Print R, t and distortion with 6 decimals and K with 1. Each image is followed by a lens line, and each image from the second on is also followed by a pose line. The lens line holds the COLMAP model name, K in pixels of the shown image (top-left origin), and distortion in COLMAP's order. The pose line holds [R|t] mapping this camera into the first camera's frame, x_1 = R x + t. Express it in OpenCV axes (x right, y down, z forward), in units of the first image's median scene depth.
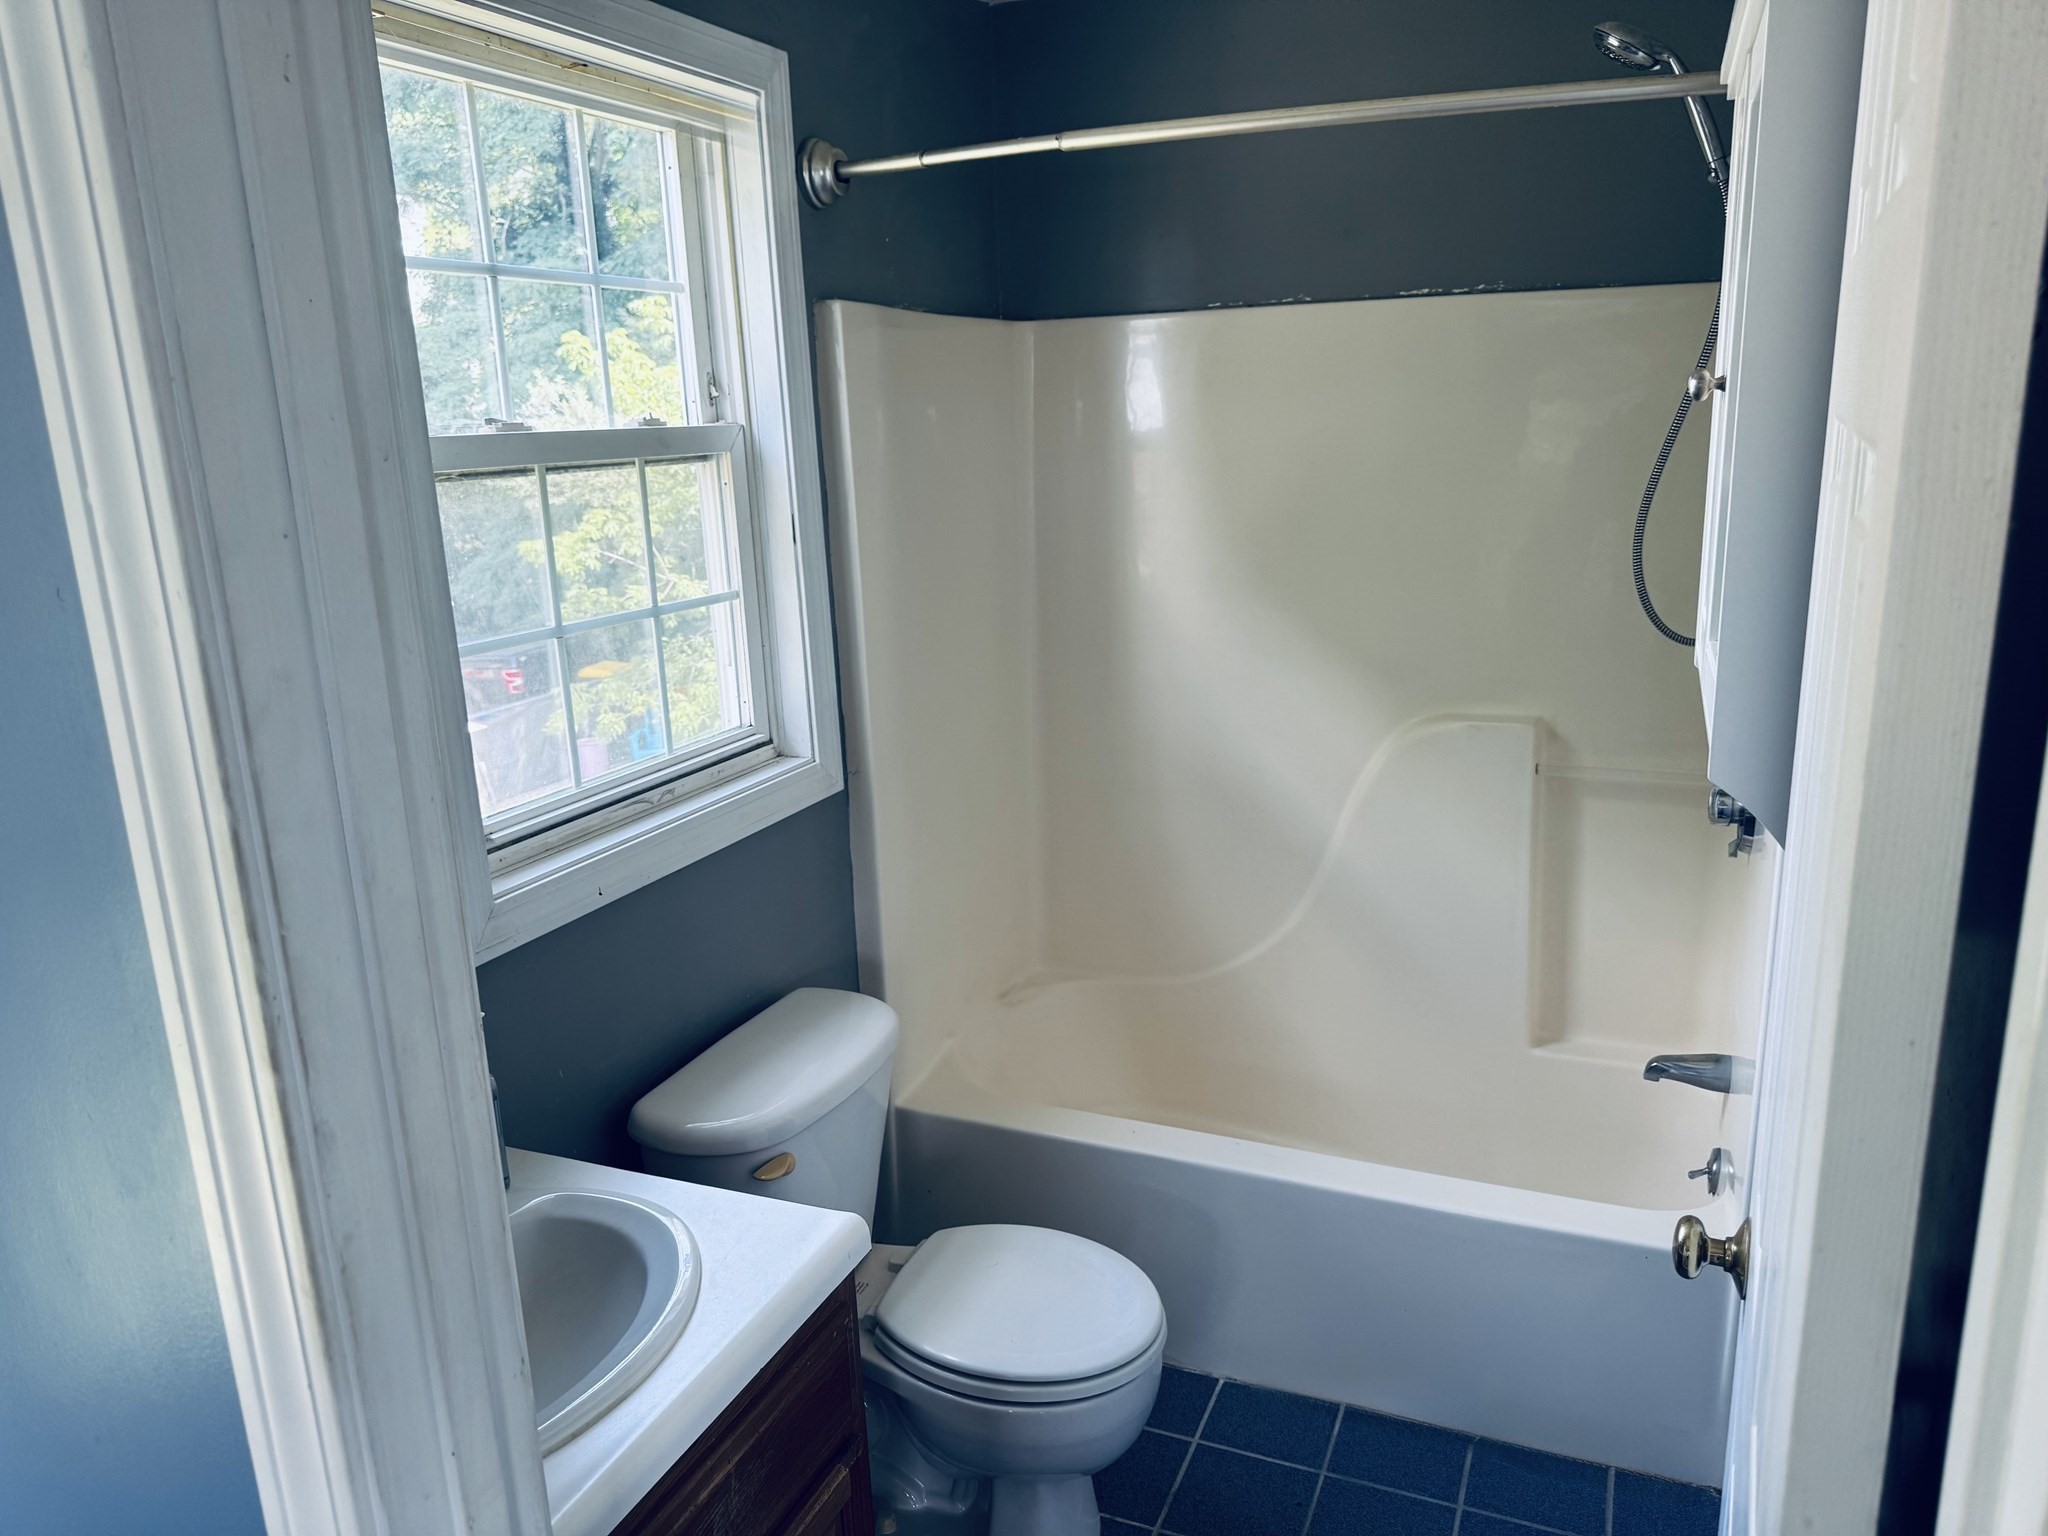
lens RADIAL K [[1461.3, 0, 1024.0], [0, 1461.3, 768.0], [0, 0, 1]] dist [0.018974, -0.001077]
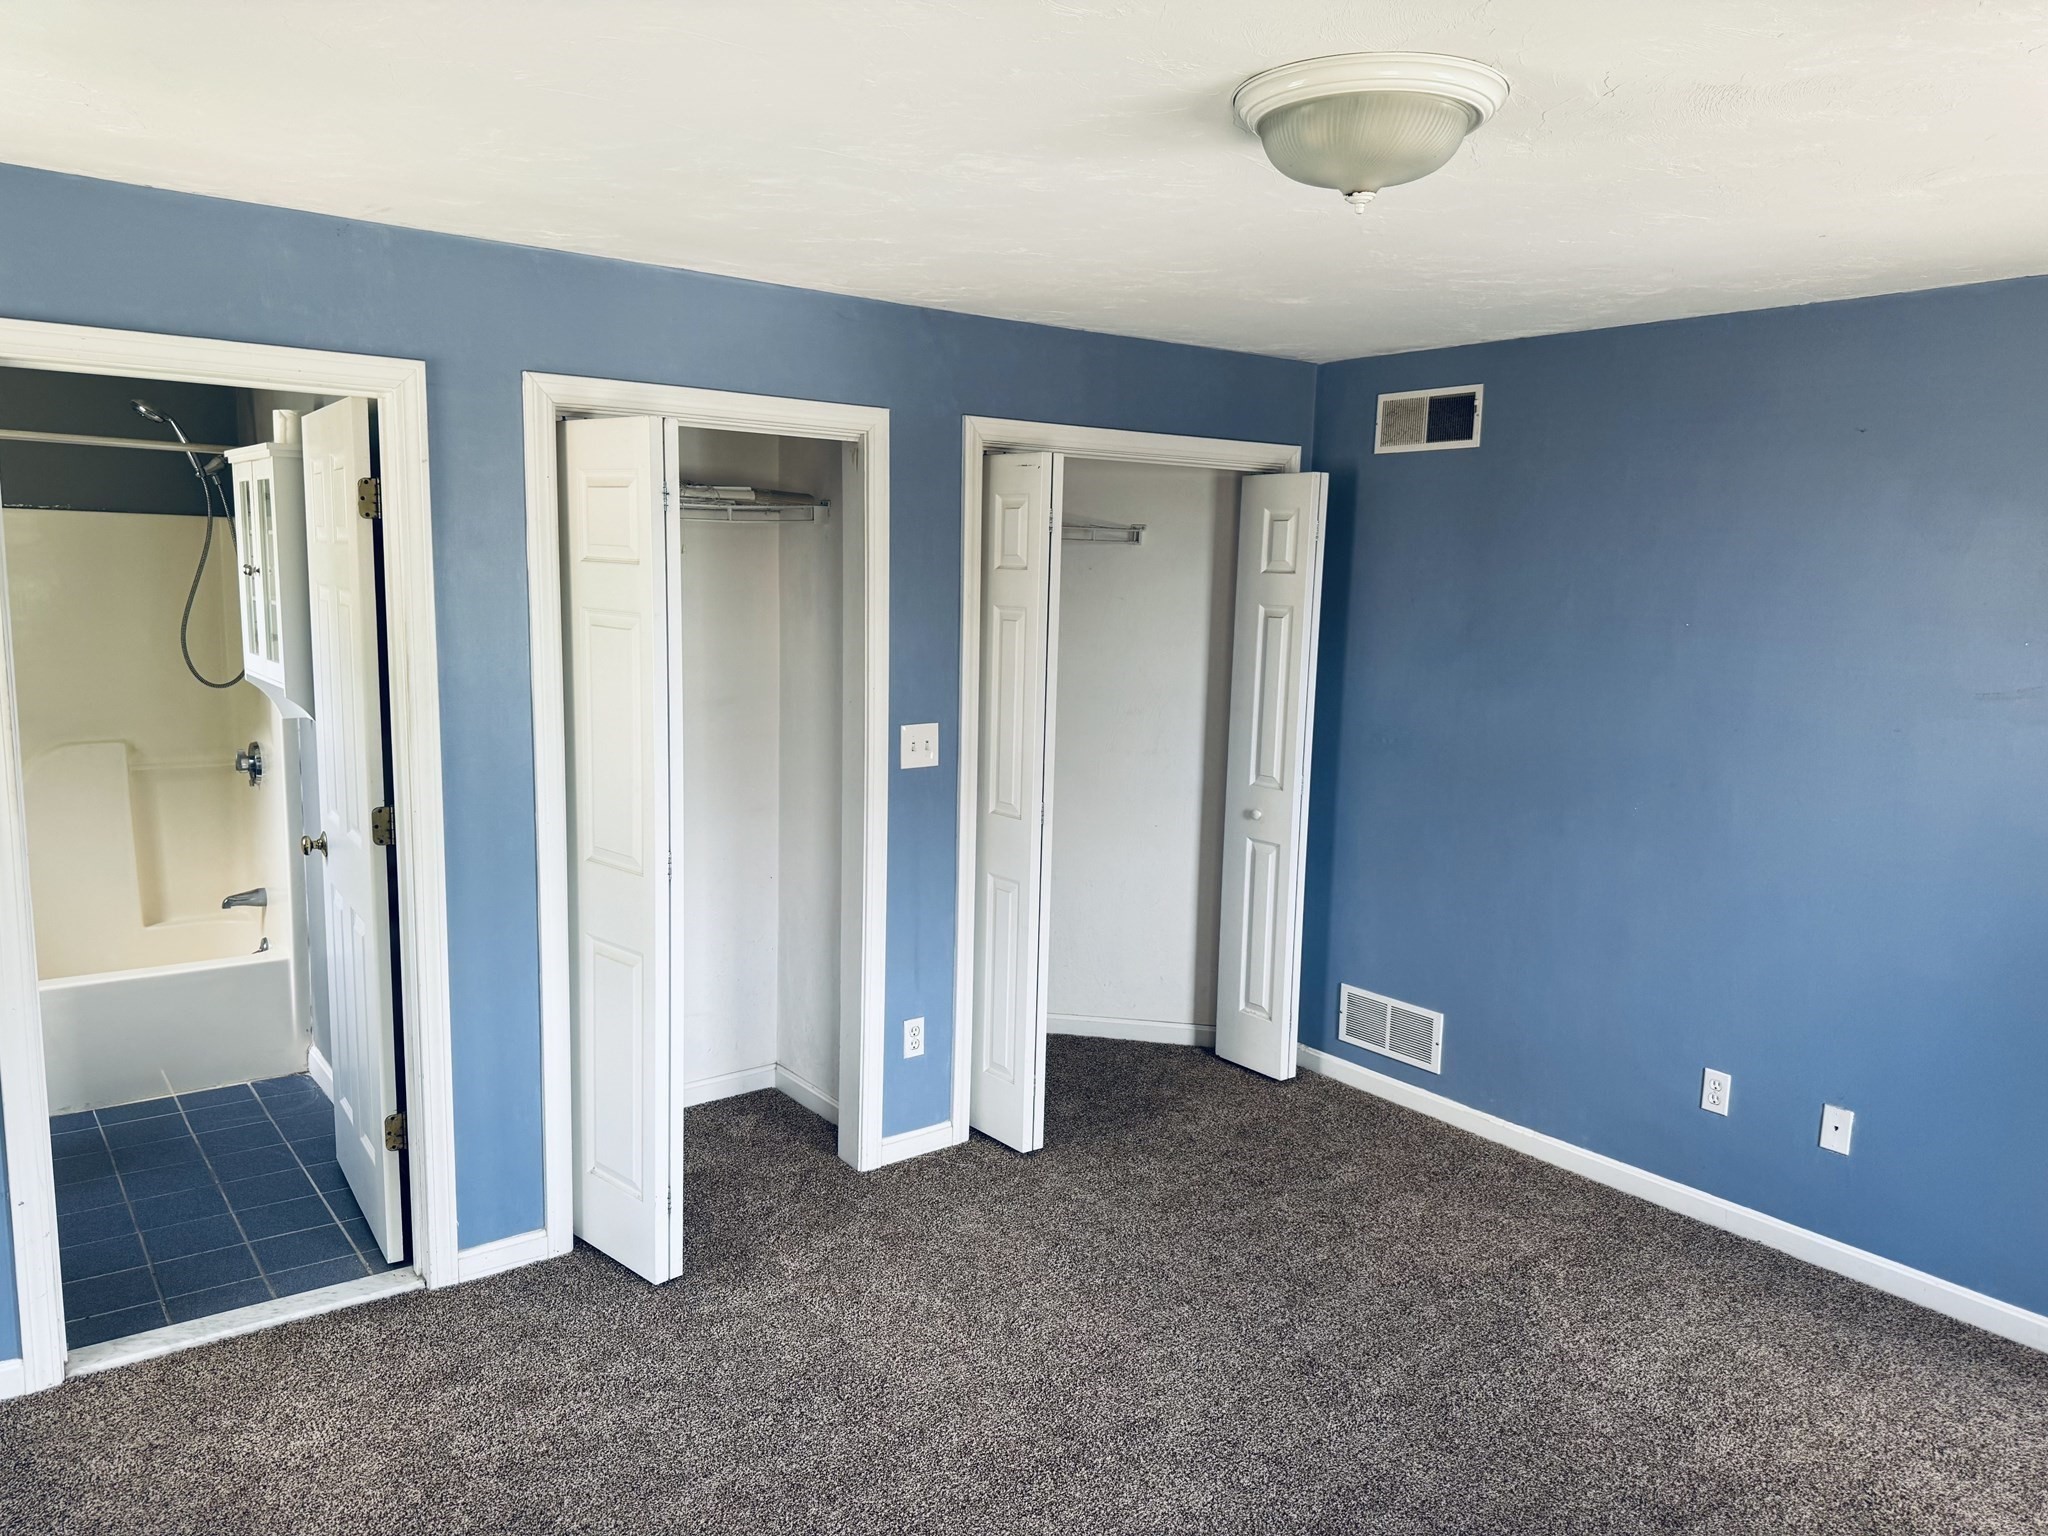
lens RADIAL K [[1461.3, 0, 1024.0], [0, 1461.3, 768.0], [0, 0, 1]] dist [0.018974, -0.001077]
pose [[0.499186, -0.077588, 0.863014, -0.683392], [0.172890, 0.984875, -0.011460, 0.217887], [-0.849071, 0.154927, 0.505050, -0.880999]]
